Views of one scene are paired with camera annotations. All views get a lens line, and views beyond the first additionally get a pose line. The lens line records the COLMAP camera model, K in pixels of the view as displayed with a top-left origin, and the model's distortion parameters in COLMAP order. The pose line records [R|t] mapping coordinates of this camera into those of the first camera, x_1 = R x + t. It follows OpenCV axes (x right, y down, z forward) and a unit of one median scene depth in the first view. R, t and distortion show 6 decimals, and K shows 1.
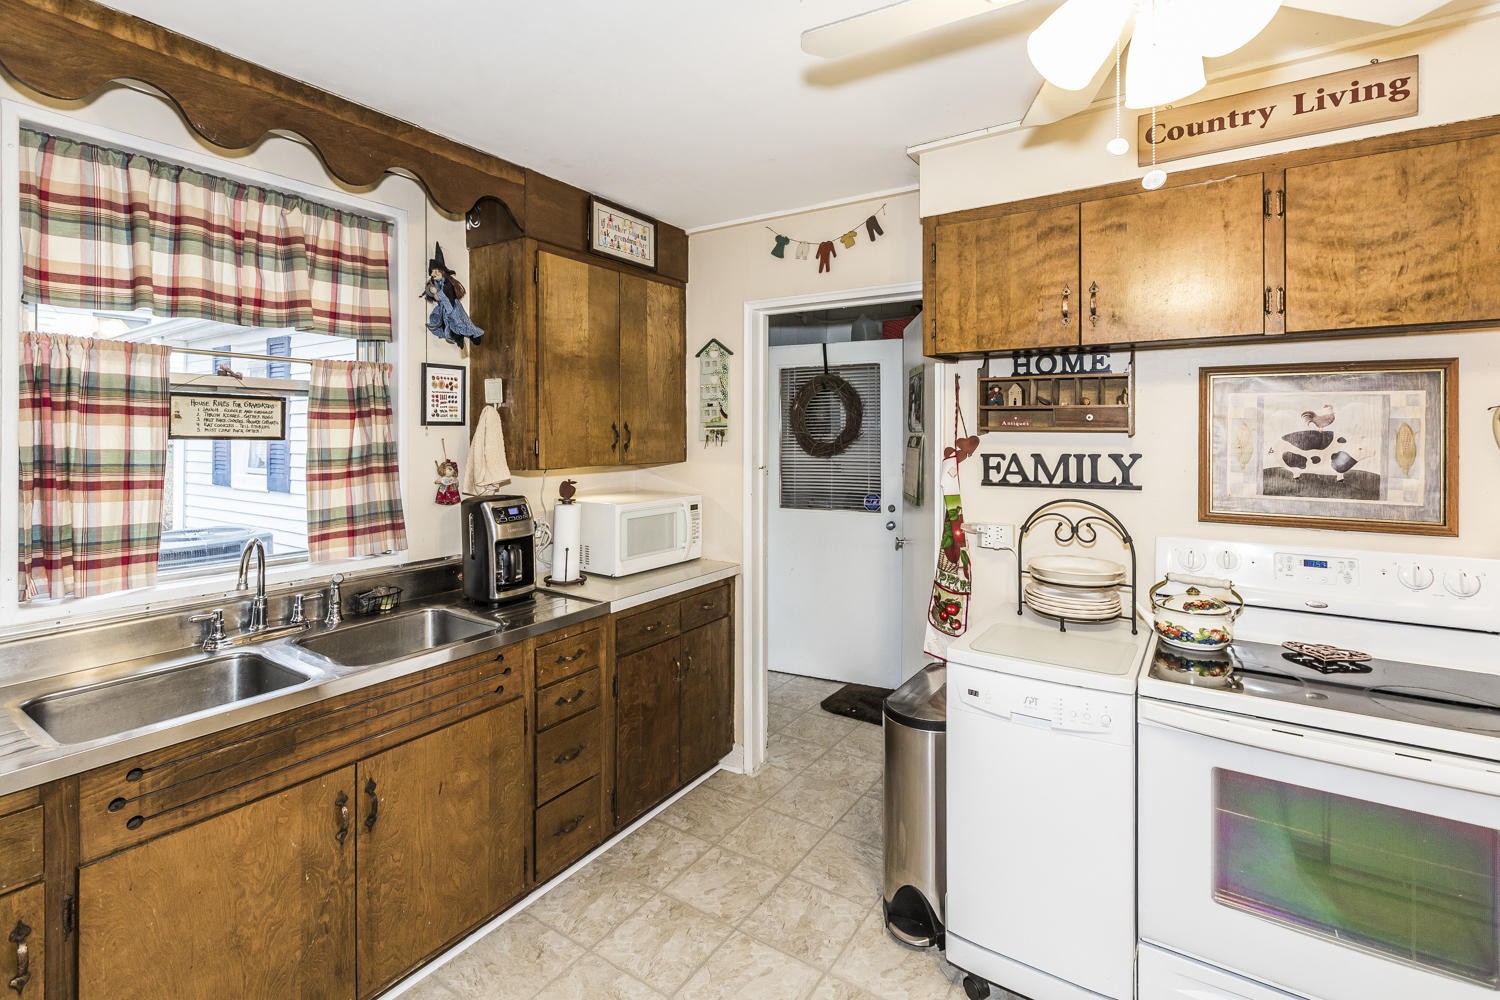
lens RADIAL K [[712.4, 0, 749.2], [0, 712.4, 416.9], [0, 0, 1]] dist [-0.000901, -0.000313]
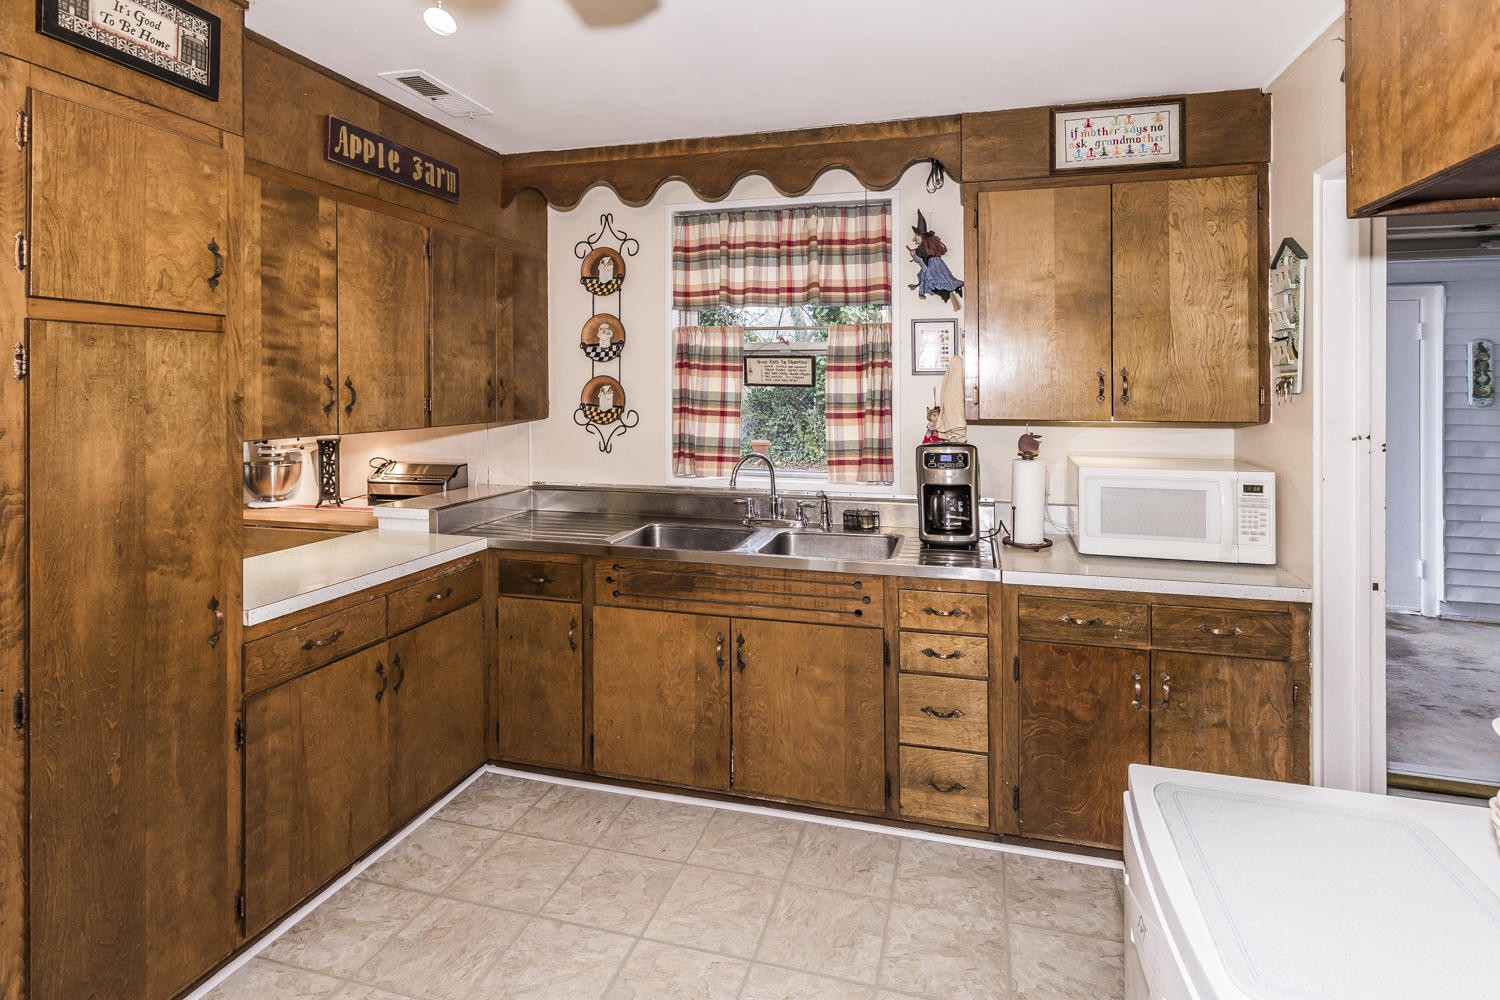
lens RADIAL K [[697.8, 0, 746.4], [0, 697.8, 375.8], [0, 0, 1]] dist [0.000182, -0.000055]
pose [[0.318300, -0.012861, -0.947903, 0.576009], [0.020080, 0.999775, -0.006822, 0.017384], [0.947778, -0.016862, 0.318486, 0.457448]]
